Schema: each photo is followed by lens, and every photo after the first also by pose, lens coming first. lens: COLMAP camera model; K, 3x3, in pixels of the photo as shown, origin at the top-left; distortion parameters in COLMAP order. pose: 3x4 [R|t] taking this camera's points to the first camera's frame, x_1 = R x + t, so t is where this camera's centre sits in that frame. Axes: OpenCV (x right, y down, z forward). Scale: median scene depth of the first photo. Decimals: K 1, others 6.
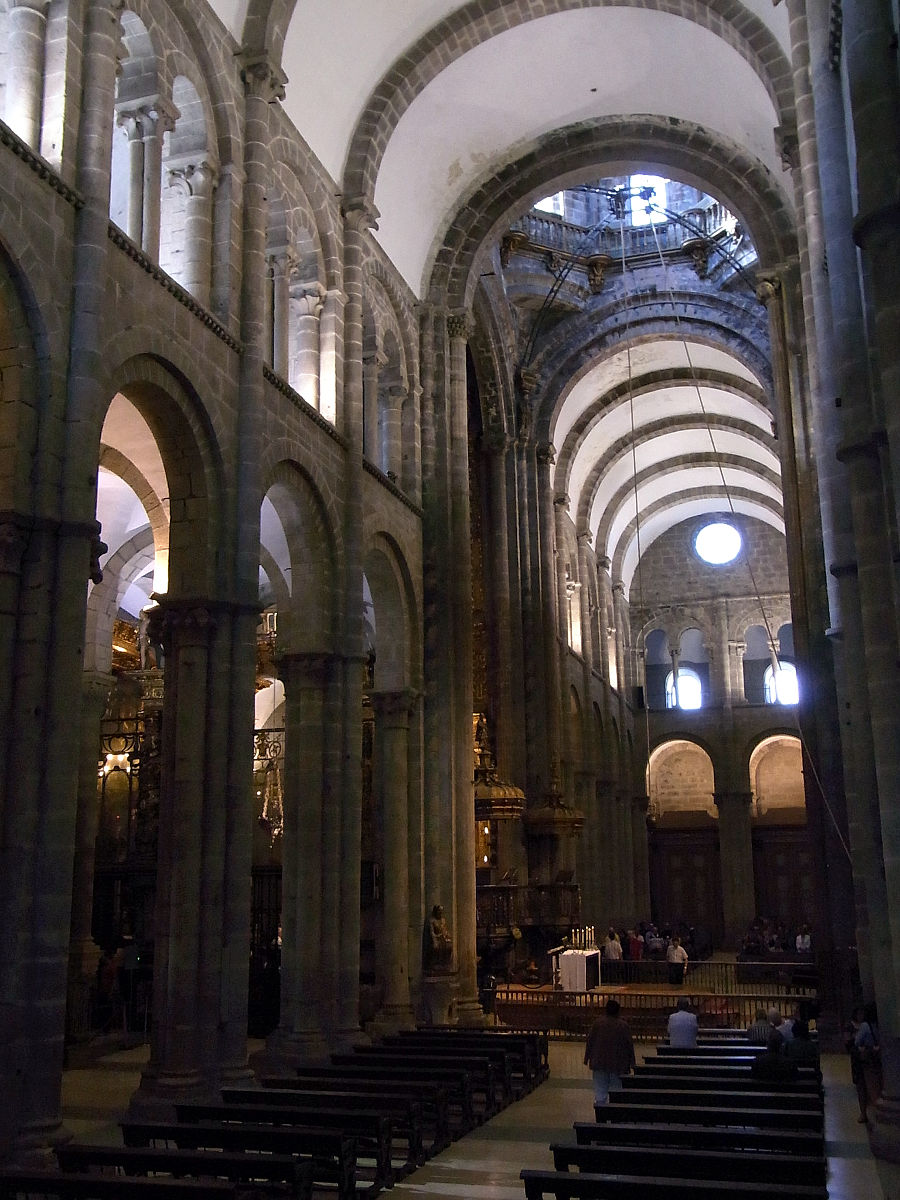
lens RADIAL K [[1220.3, 0, 450.0], [0, 1220.3, 600.0], [0, 0, 1]] dist [-0.118698, 0.197784]
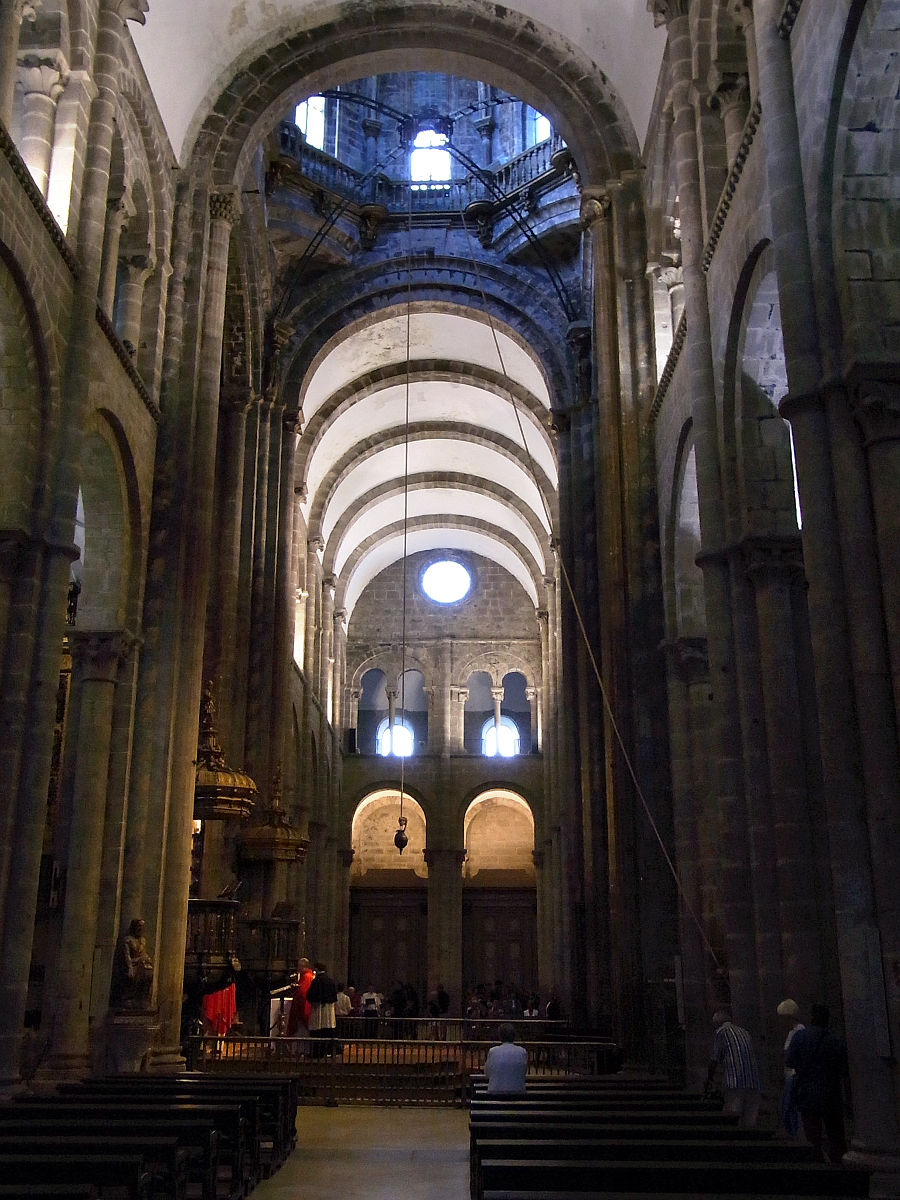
lens RADIAL K [[1220.3, 0, 450.0], [0, 1220.3, 600.0], [0, 0, 1]] dist [-0.118698, 0.197784]
pose [[0.963300, 0.091307, 0.252421, -0.021722], [-0.073178, 0.994079, -0.080321, 0.073908], [-0.258260, 0.058902, 0.964278, 0.161661]]
